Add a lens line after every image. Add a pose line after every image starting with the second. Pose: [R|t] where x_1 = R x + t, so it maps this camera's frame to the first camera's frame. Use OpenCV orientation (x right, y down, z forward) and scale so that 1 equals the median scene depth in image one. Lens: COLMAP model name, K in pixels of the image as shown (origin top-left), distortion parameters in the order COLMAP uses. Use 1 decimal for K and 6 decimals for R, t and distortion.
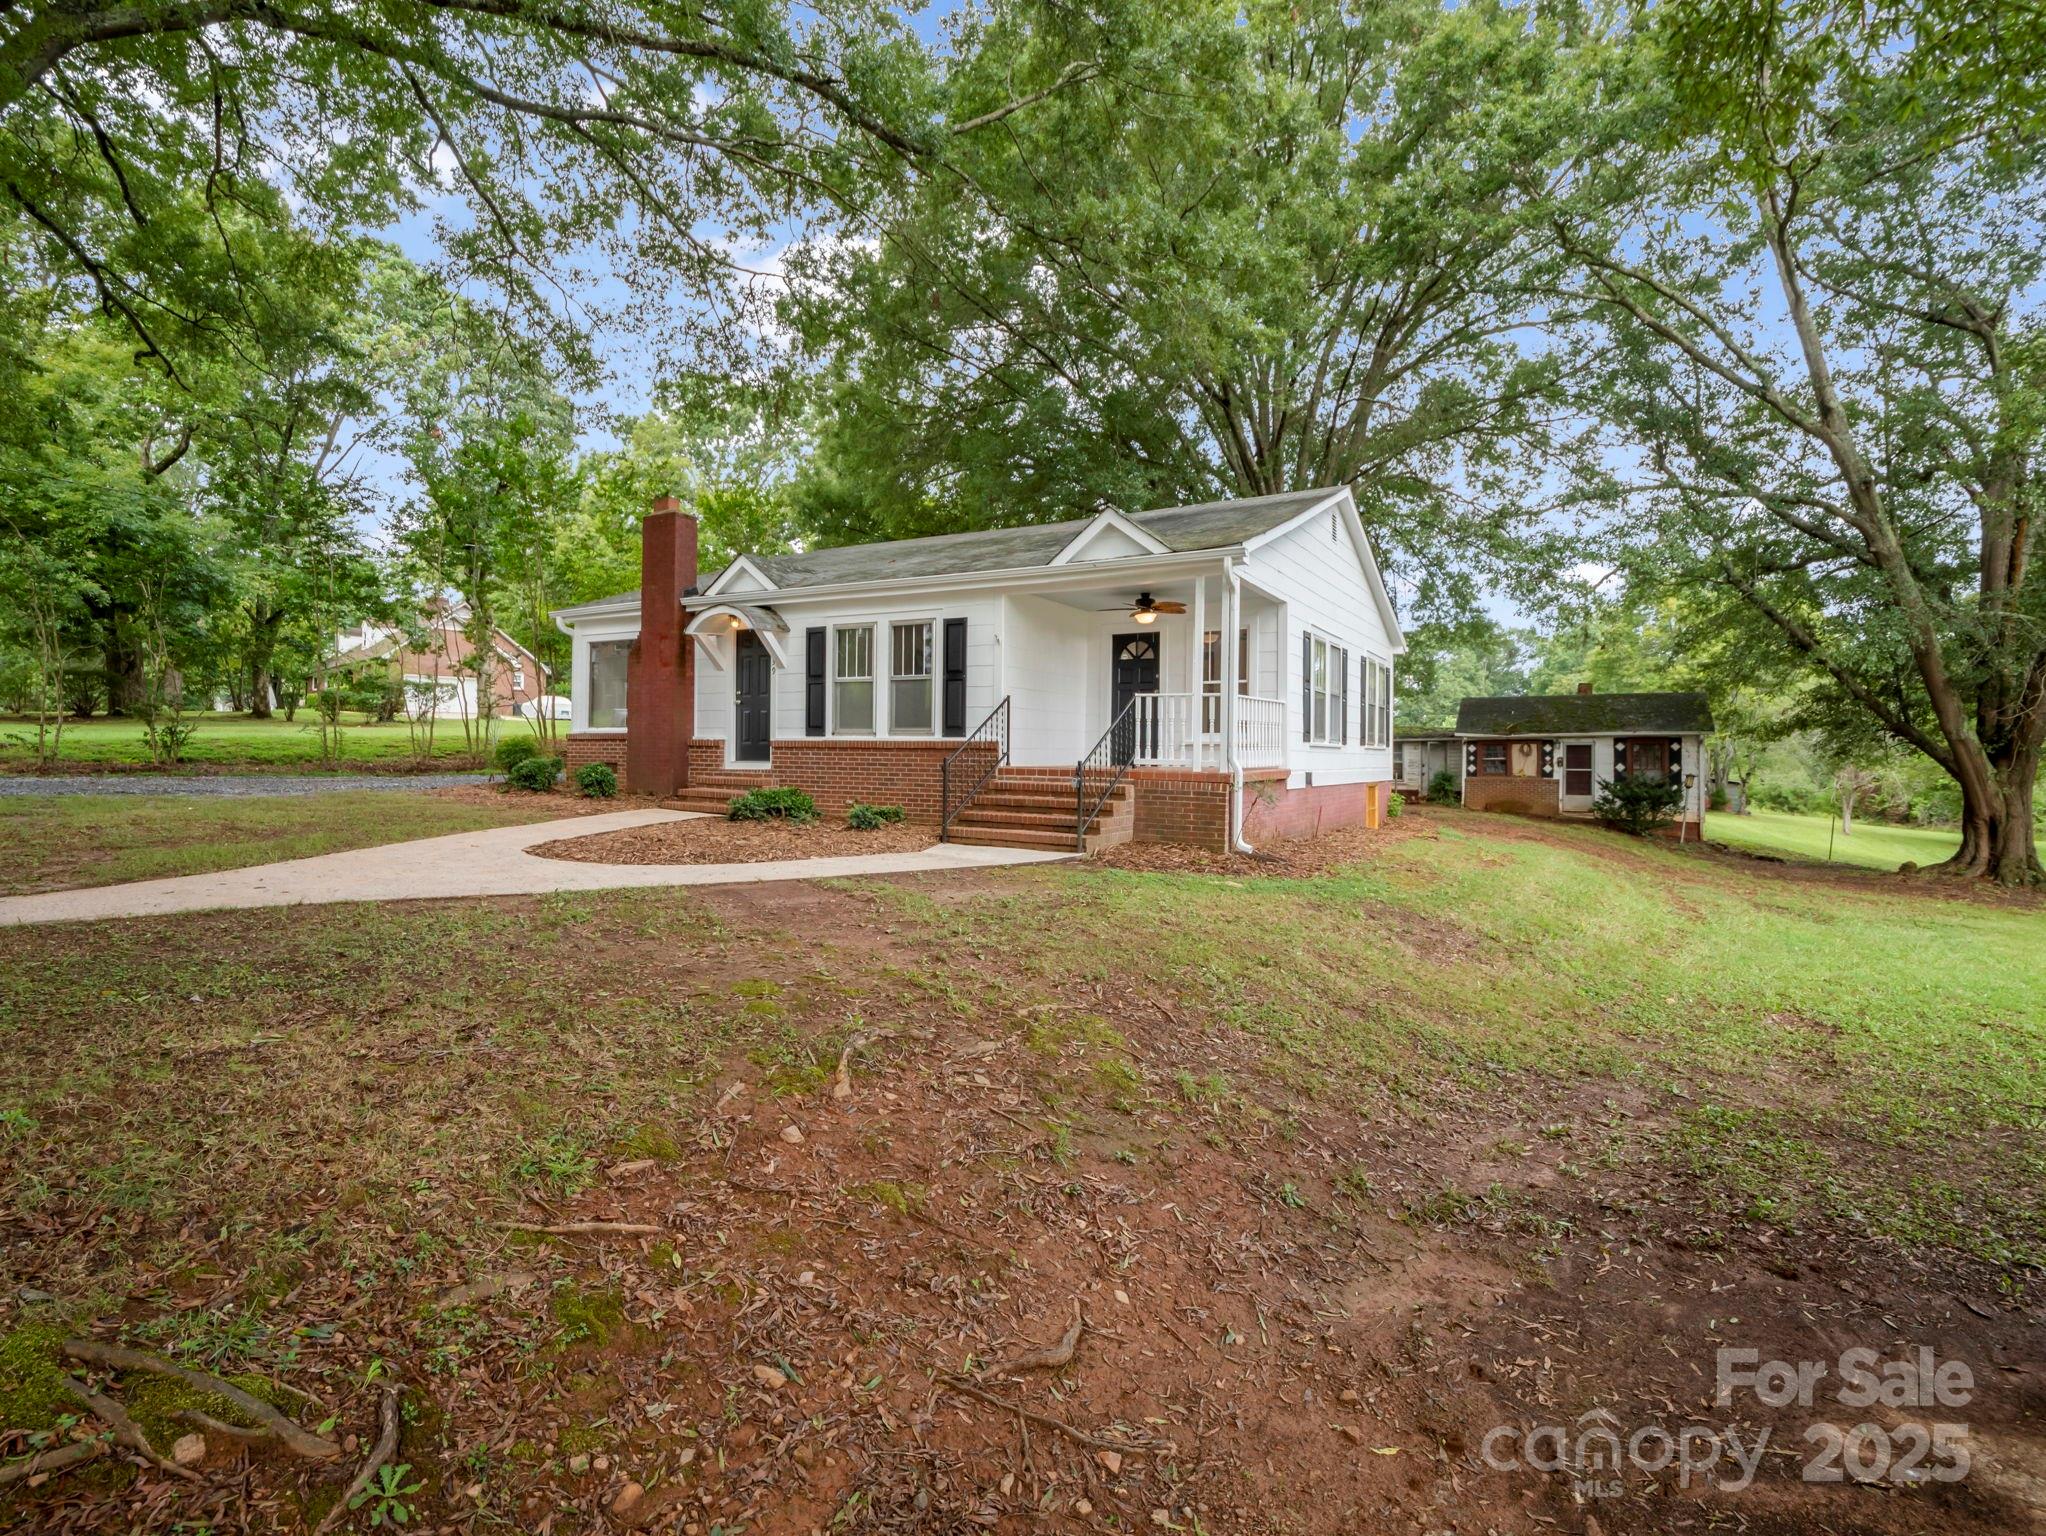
lens RADIAL K [[1001.2, 0, 1018.0], [0, 1001.2, 751.4], [0, 0, 1]] dist [-0.003042, -0.008051]
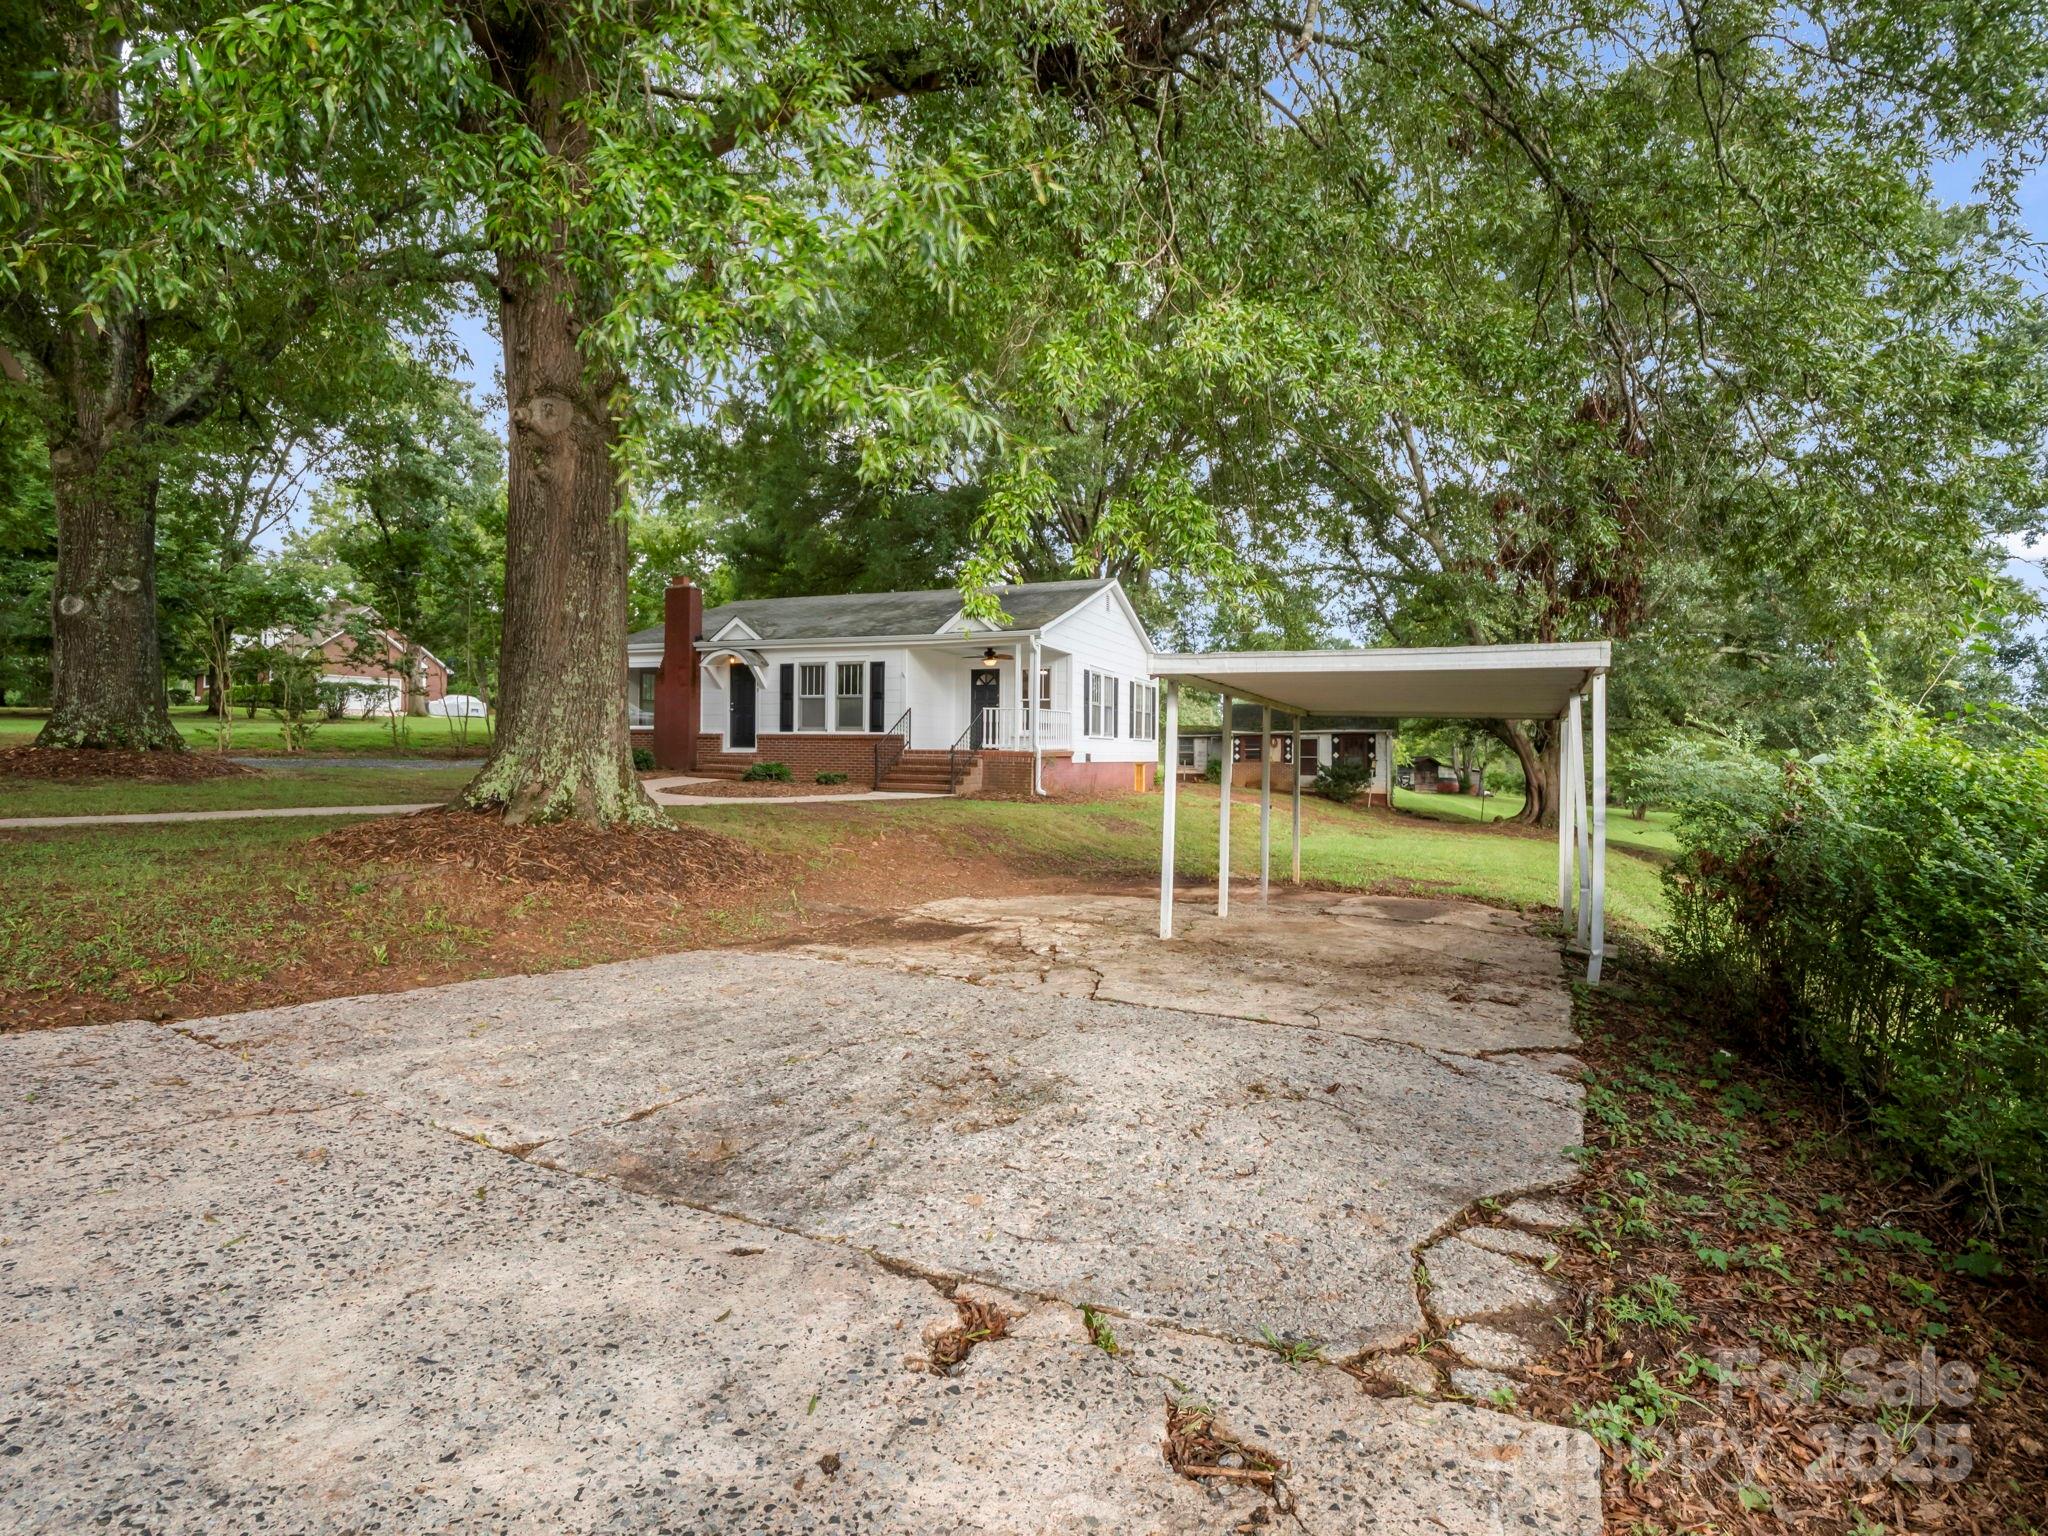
lens RADIAL K [[1002.2, 0, 1019.0], [0, 1002.2, 751.4], [0, 0, 1]] dist [-0.003042, -0.008051]
pose [[0.990486, -0.001085, 0.137607, -0.053543], [0.000684, 0.999995, 0.002963, 0.012015], [-0.137610, -0.002841, 0.990482, -0.633497]]
